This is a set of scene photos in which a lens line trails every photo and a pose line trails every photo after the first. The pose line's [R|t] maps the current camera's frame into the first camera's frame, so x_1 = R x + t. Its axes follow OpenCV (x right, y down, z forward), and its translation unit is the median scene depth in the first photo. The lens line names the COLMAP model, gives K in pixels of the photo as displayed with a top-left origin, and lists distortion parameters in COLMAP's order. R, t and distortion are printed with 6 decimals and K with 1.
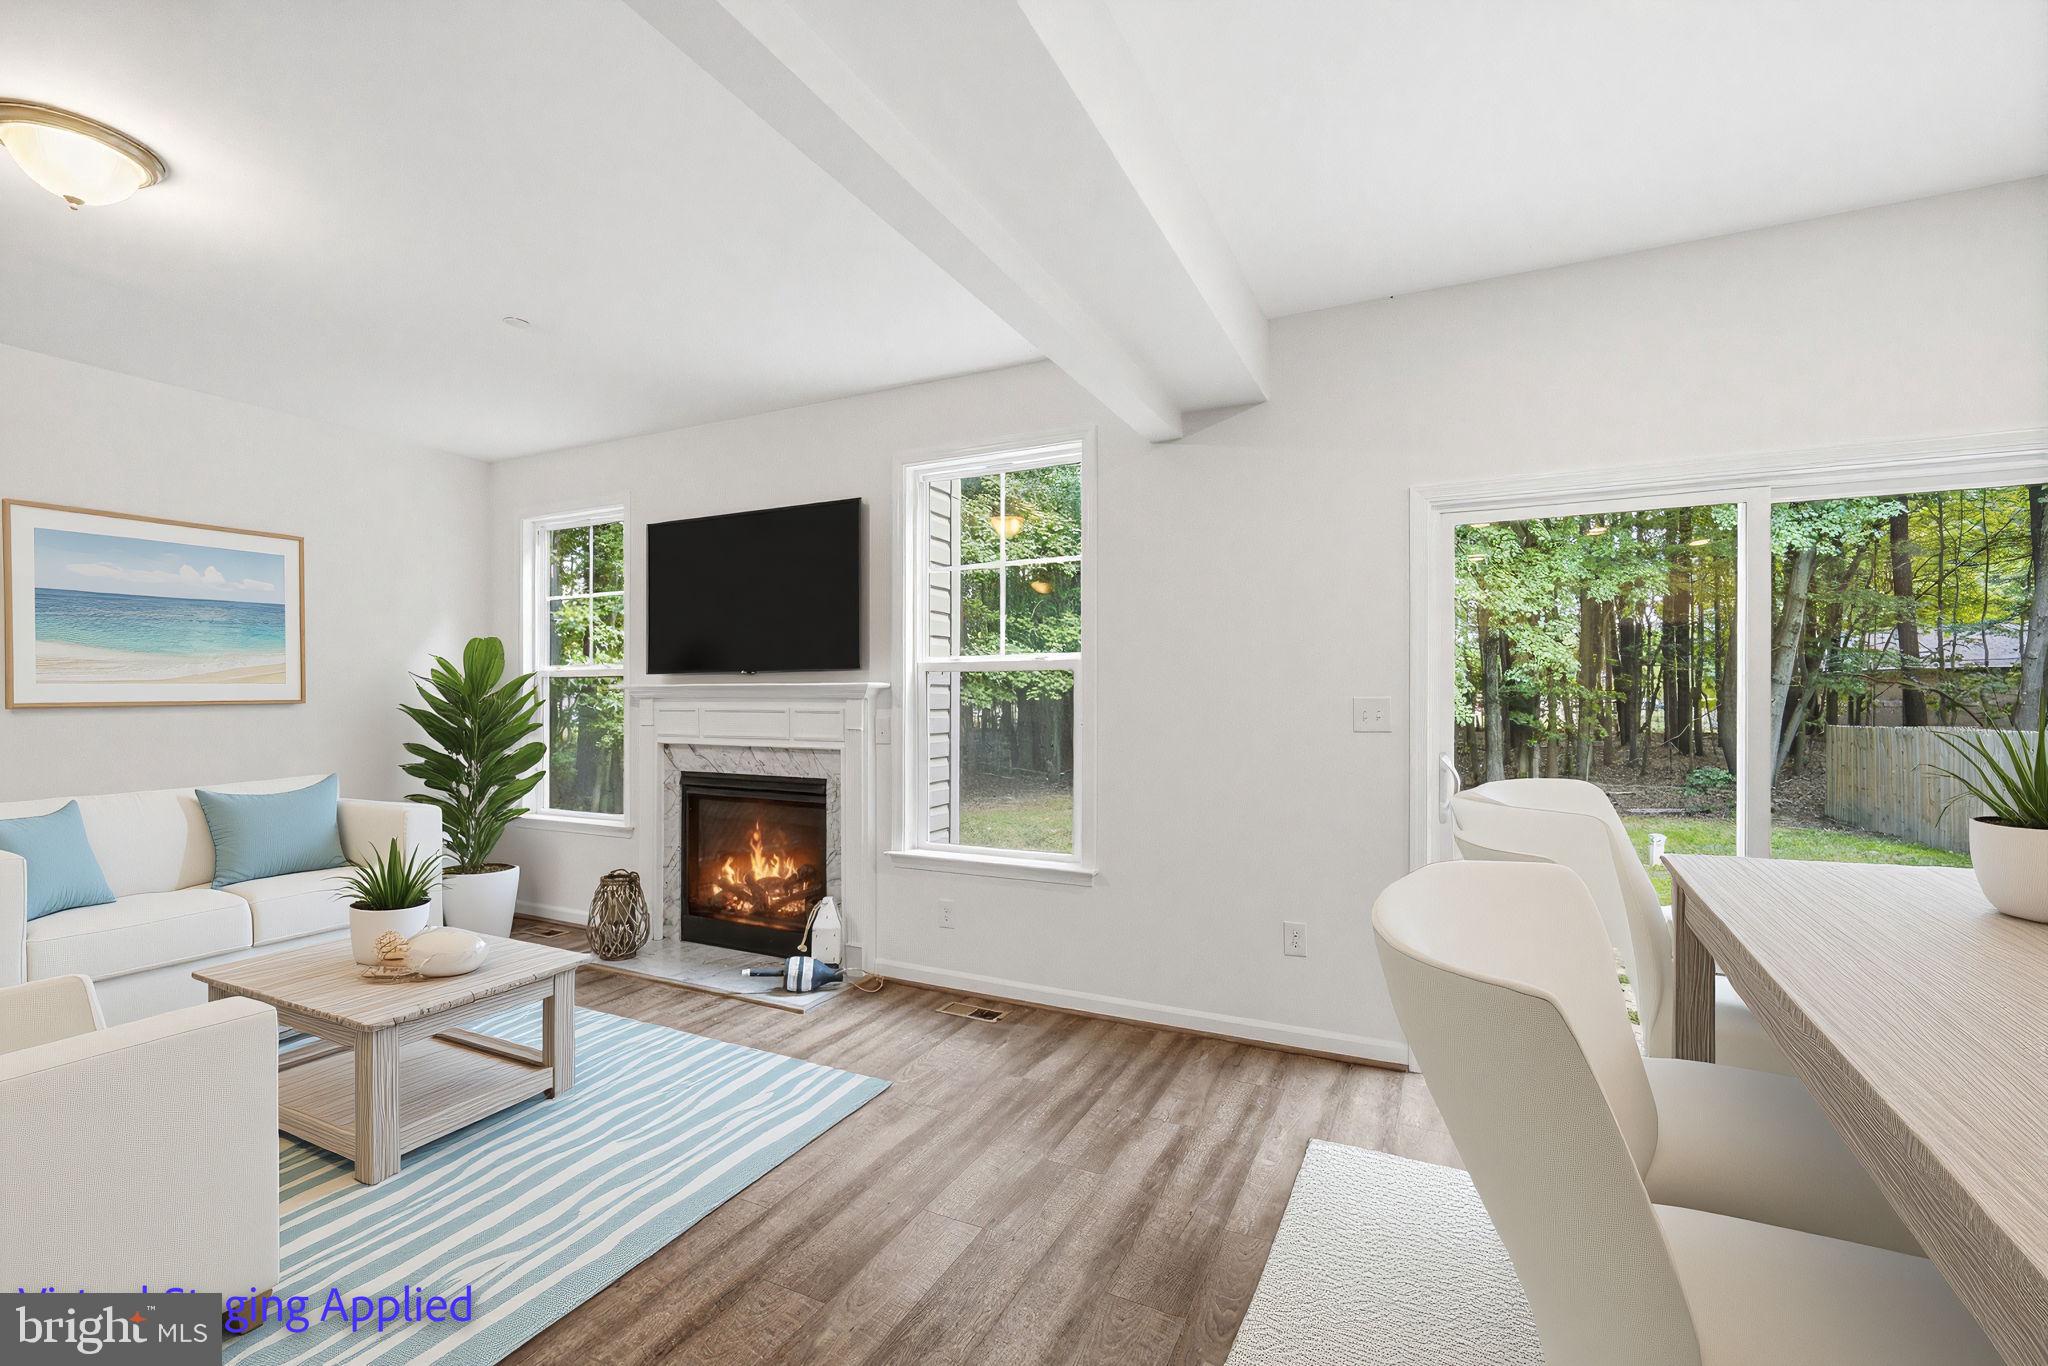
lens RADIAL K [[894.2, 0, 1024.0], [0, 894.2, 683.0], [0, 0, 1]] dist [-0.000499, -0.000448]
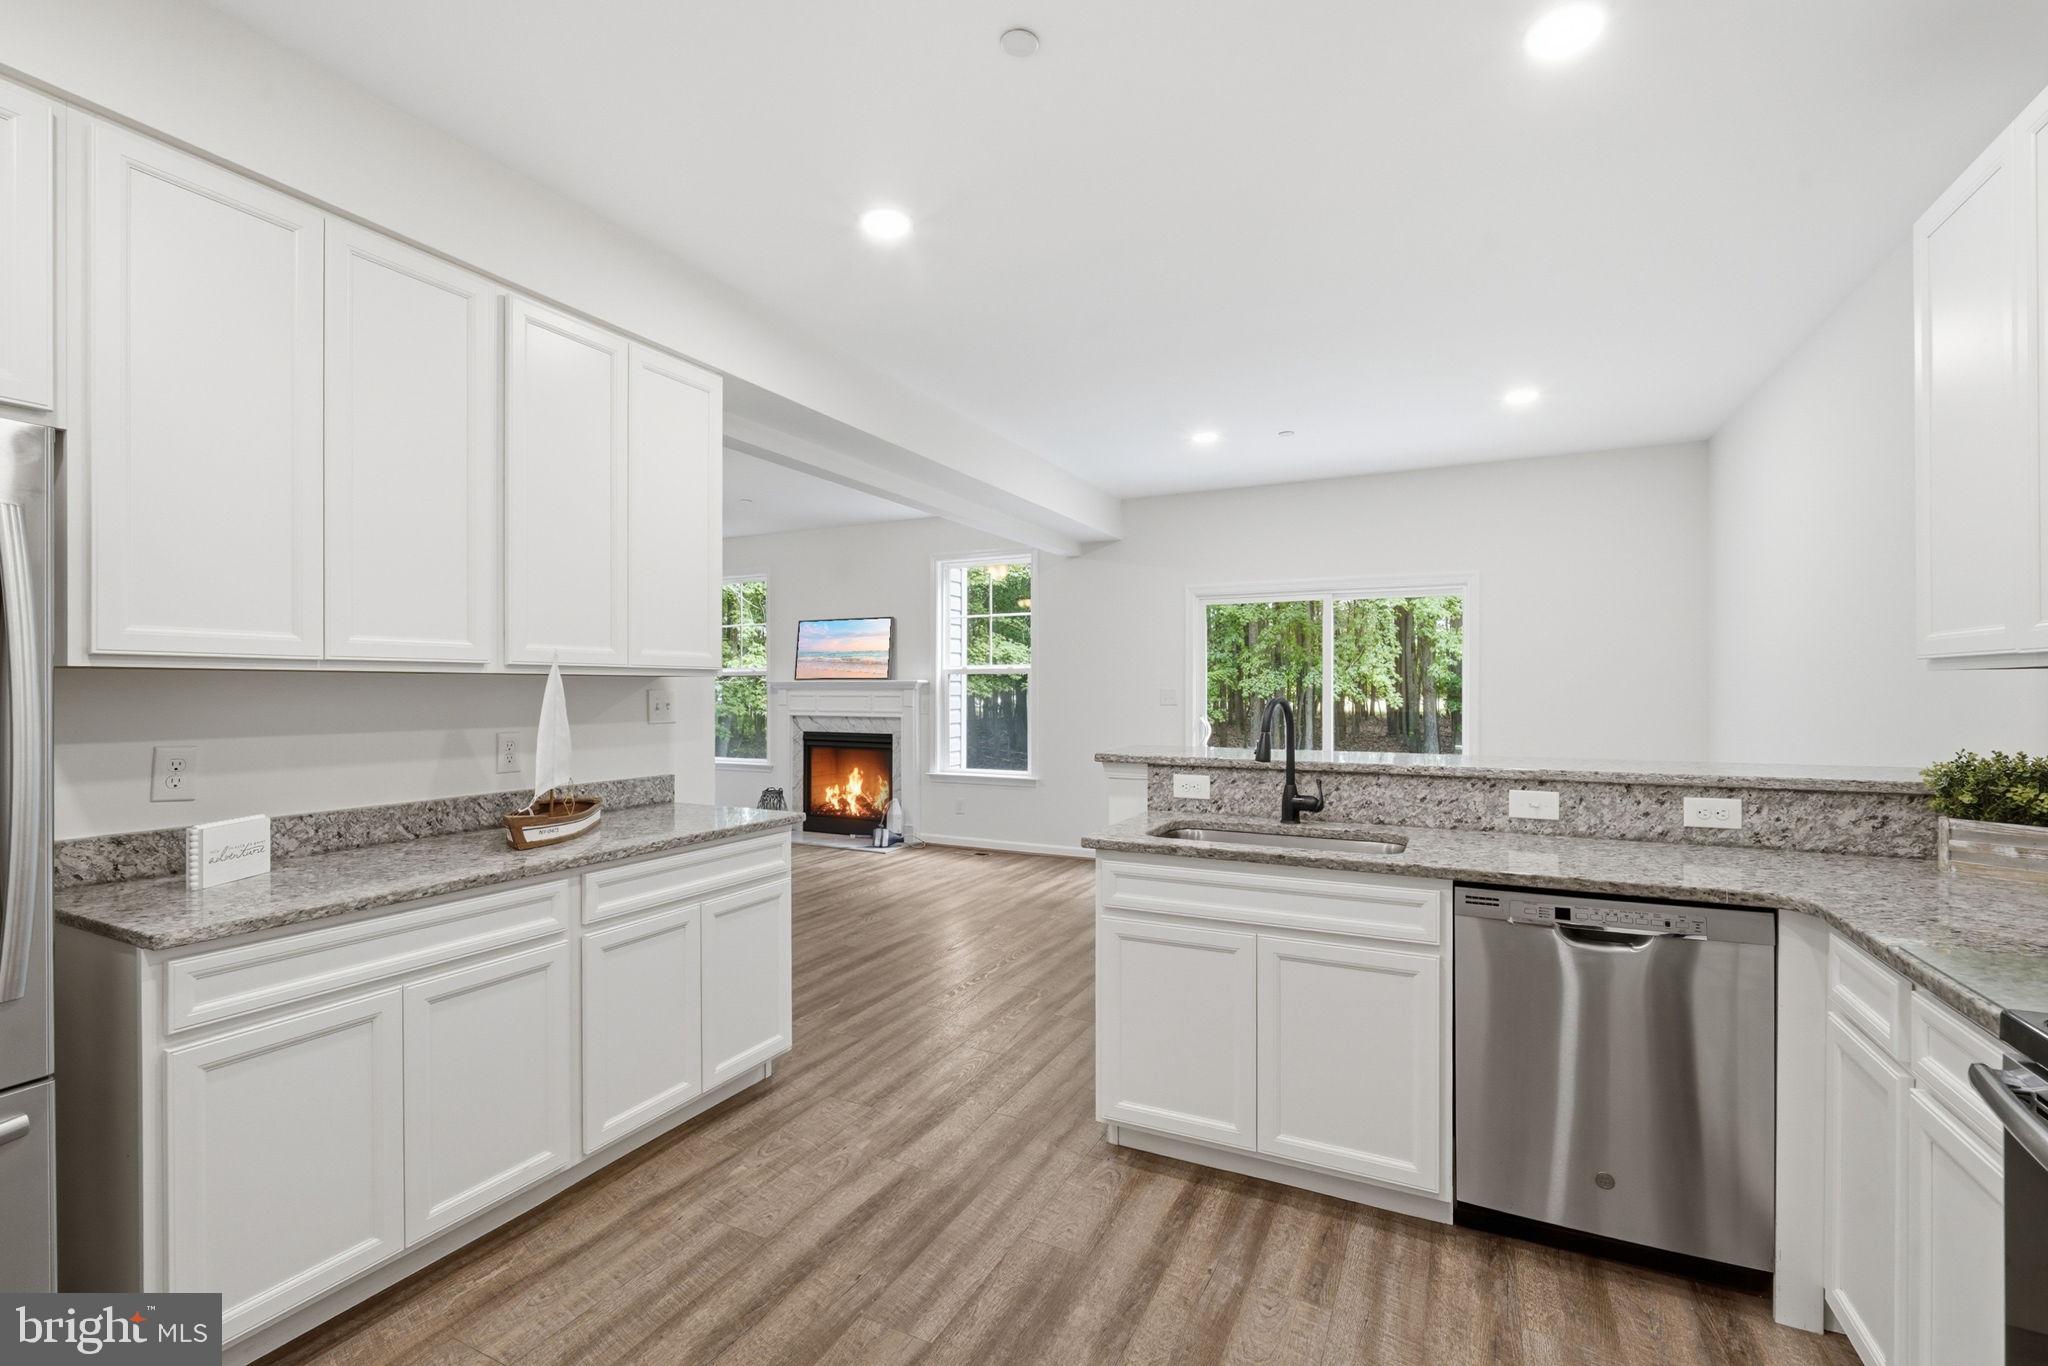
lens RADIAL K [[894.2, 0, 1024.0], [0, 894.2, 683.0], [0, 0, 1]] dist [-0.000499, -0.000448]
pose [[0.999997, -0.000992, -0.002022, 0.046249], [0.001015, 0.999936, 0.011233, -0.014941], [0.002011, -0.011235, 0.999935, -0.799115]]
